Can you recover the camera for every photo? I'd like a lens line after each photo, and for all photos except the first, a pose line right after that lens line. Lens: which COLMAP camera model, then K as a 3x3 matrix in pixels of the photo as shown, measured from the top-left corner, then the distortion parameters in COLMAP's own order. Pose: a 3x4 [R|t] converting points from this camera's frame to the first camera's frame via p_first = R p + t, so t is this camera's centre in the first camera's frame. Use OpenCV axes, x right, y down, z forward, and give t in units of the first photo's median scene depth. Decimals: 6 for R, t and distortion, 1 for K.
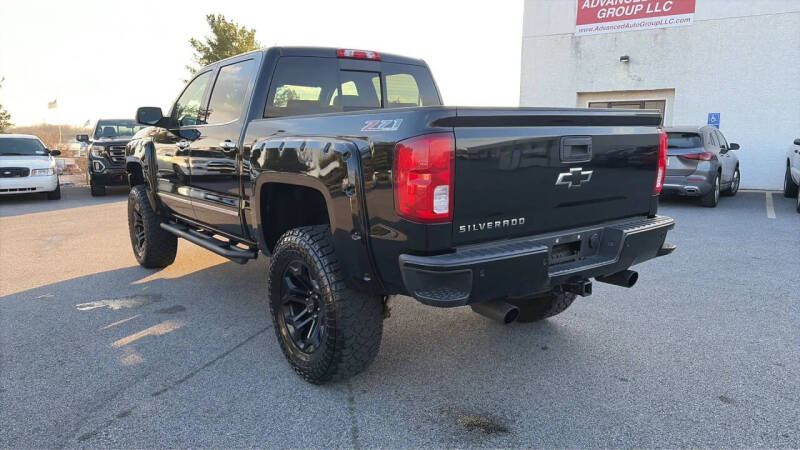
lens RADIAL K [[573.5, 0, 397.5], [0, 573.5, 227.7], [0, 0, 1]] dist [0.053136, -0.044476]
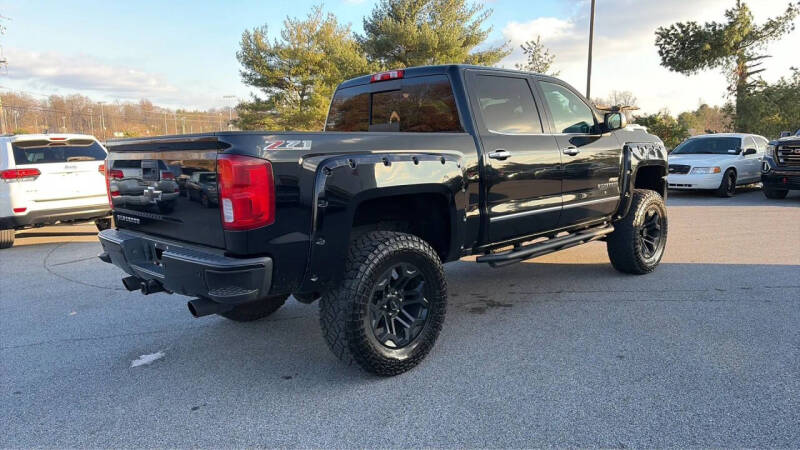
lens RADIAL K [[573.5, 0, 403.6], [0, 573.5, 223.9], [0, 0, 1]] dist [0.053136, -0.044476]
pose [[0.135923, 0.140152, -0.980756, 0.818266], [-0.131750, 0.983708, 0.122315, -0.127167], [0.981920, 0.112590, 0.152173, 0.701364]]
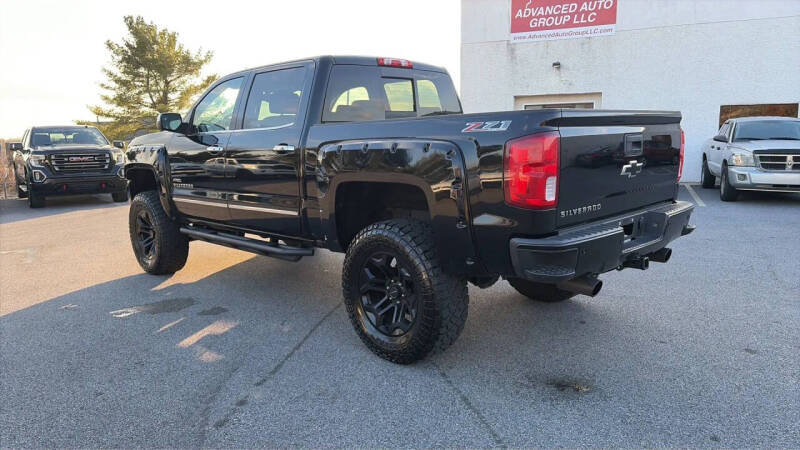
lens RADIAL K [[573.5, 0, 402.6], [0, 573.5, 219.0], [0, 0, 1]] dist [0.053136, -0.044476]
pose [[0.988431, -0.036145, 0.147303, -0.174374], [0.039107, 0.999086, -0.017257, 0.008967], [-0.146544, 0.022818, 0.988941, -0.048906]]
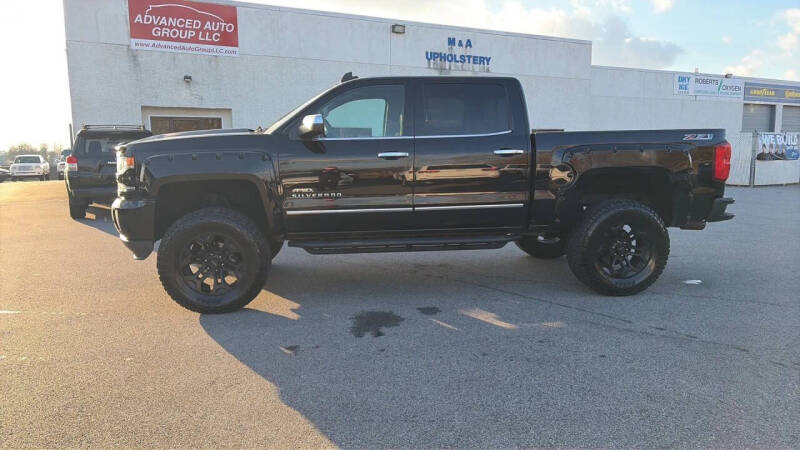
lens RADIAL K [[573.5, 0, 392.7], [0, 573.5, 227.6], [0, 0, 1]] dist [0.053136, -0.044476]
pose [[0.495462, -0.121958, 0.860025, -1.104586], [0.144480, 0.987873, 0.056853, -0.064003], [-0.856529, 0.096088, 0.507074, 0.434914]]
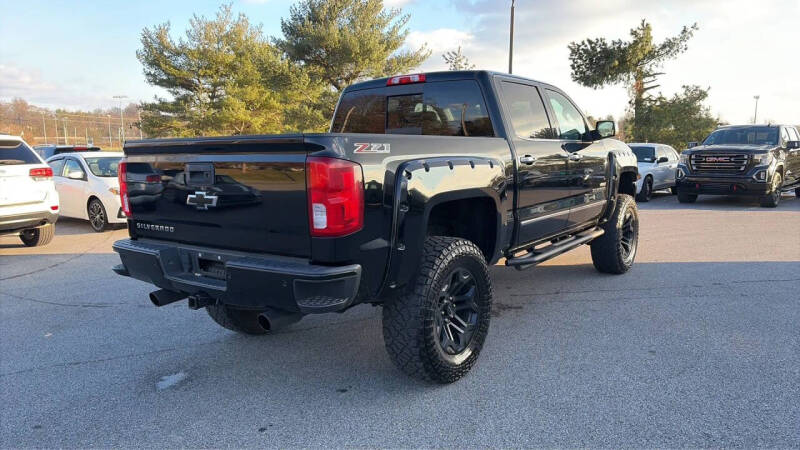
lens RADIAL K [[573.5, 0, 407.0], [0, 573.5, 226.7], [0, 0, 1]] dist [0.053136, -0.044476]
pose [[0.303507, 0.131059, -0.943773, 0.771723], [-0.136652, 0.986243, 0.093011, -0.101578], [0.942979, 0.100739, 0.317241, 0.539224]]
